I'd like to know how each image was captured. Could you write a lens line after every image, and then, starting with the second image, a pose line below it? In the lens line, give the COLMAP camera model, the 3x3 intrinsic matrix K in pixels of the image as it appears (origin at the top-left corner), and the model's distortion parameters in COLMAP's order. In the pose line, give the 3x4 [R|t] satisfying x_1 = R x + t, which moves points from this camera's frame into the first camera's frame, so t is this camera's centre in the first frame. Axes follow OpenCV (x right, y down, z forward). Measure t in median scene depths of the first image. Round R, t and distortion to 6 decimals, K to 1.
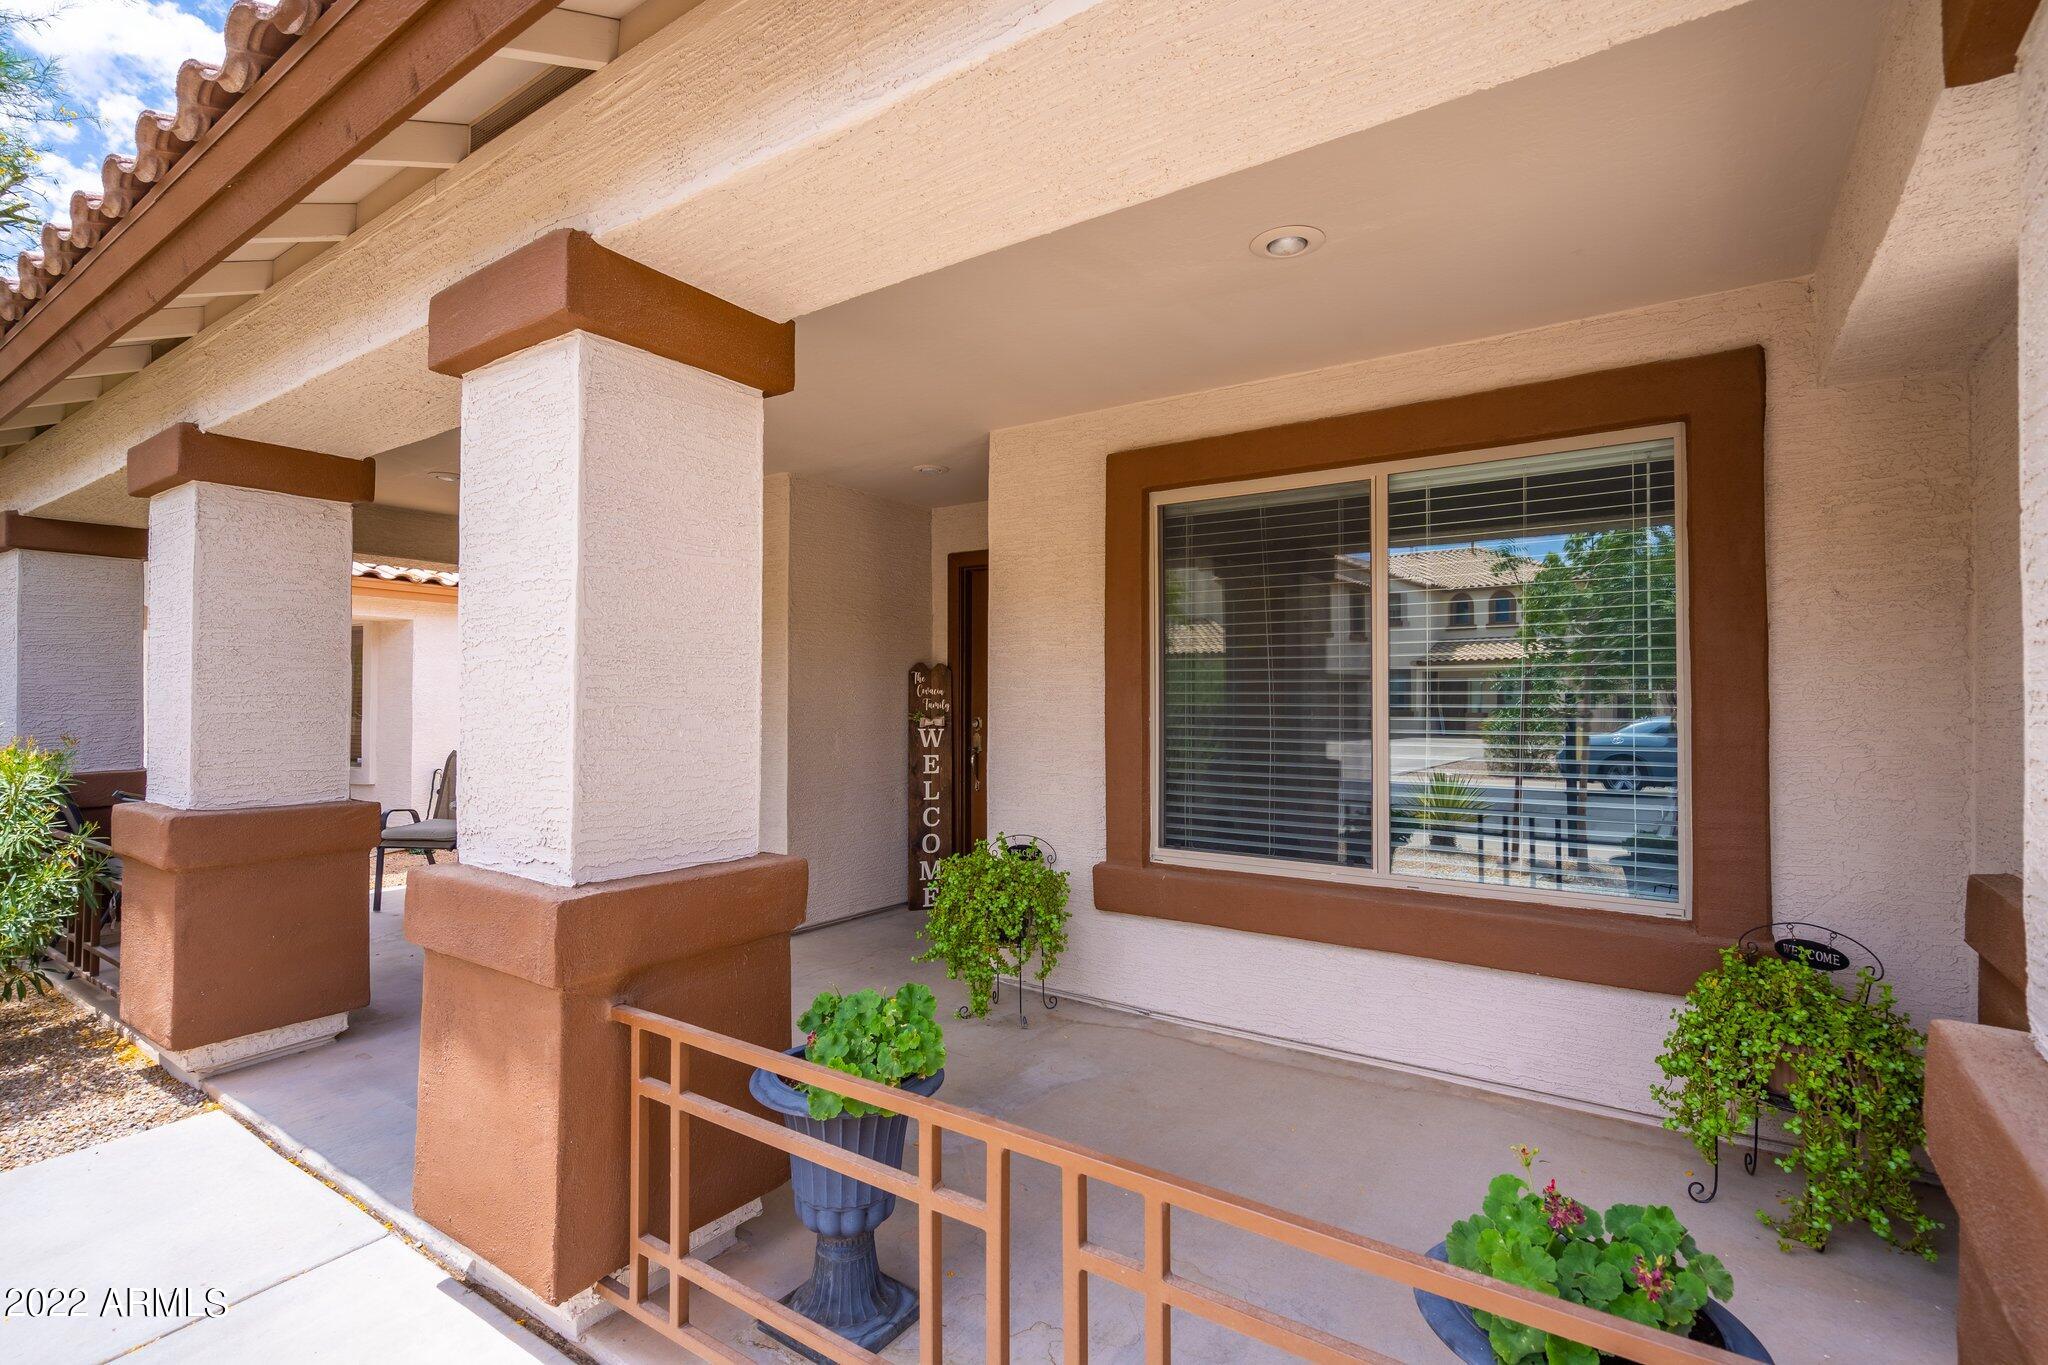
lens RADIAL K [[945.6, 0, 1025.3], [0, 945.6, 683.0], [0, 0, 1]] dist [-0.001537, -0.000017]
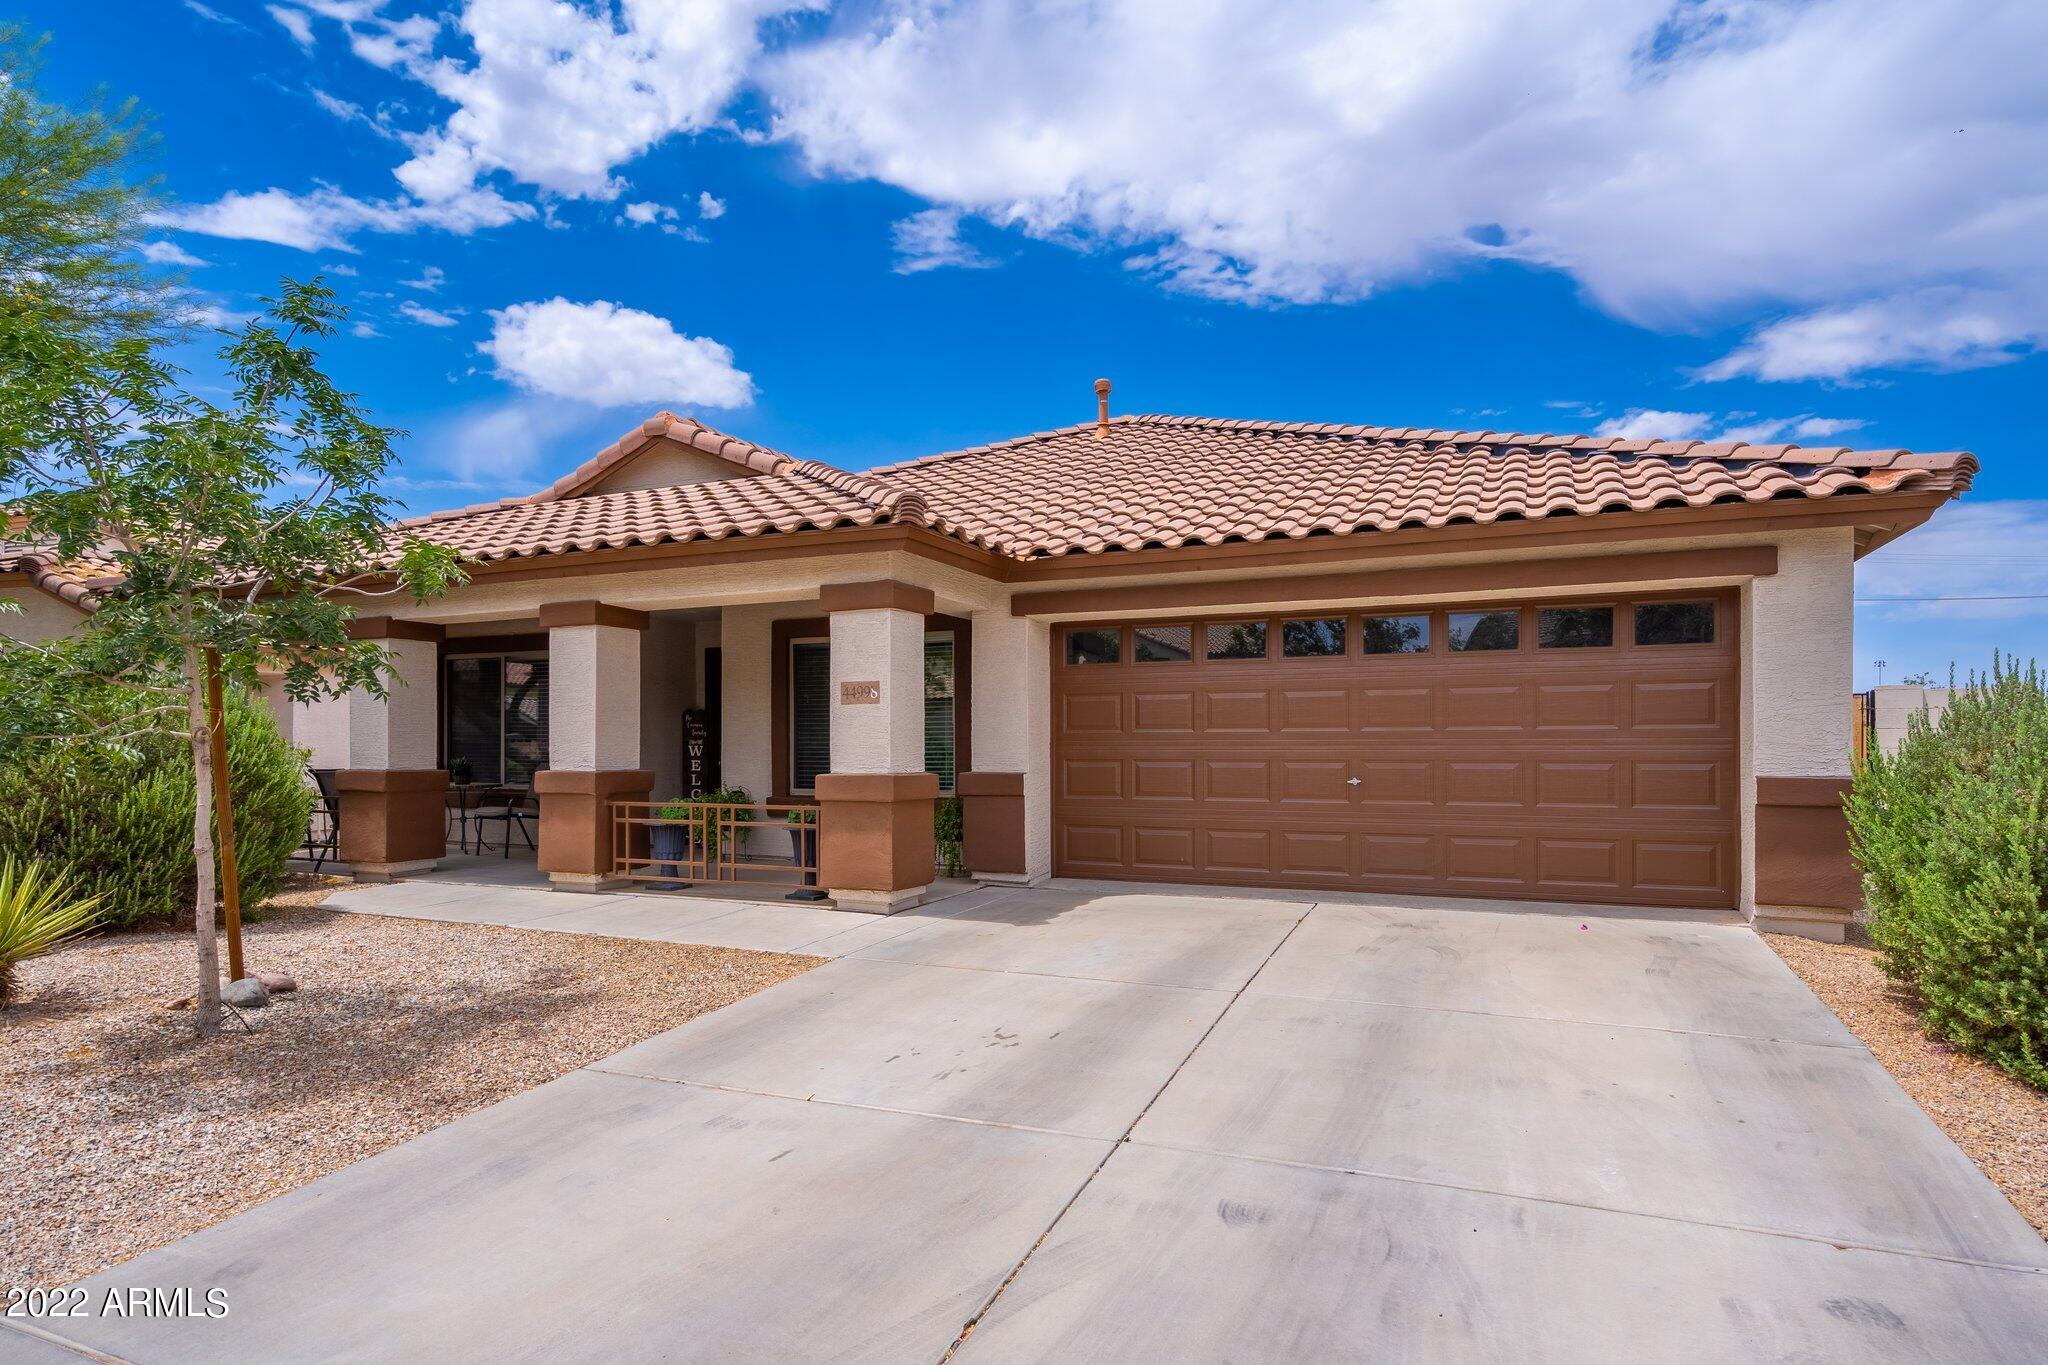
lens RADIAL K [[1034.4, 0, 999.1], [0, 1034.4, 726.0], [0, 0, 1]] dist [0.003221, 0.000337]
pose [[0.983596, -0.001549, 0.180379, 0.196506], [0.001330, 0.999998, 0.001333, 0.015974], [-0.180381, -0.001072, 0.983596, -1.801057]]
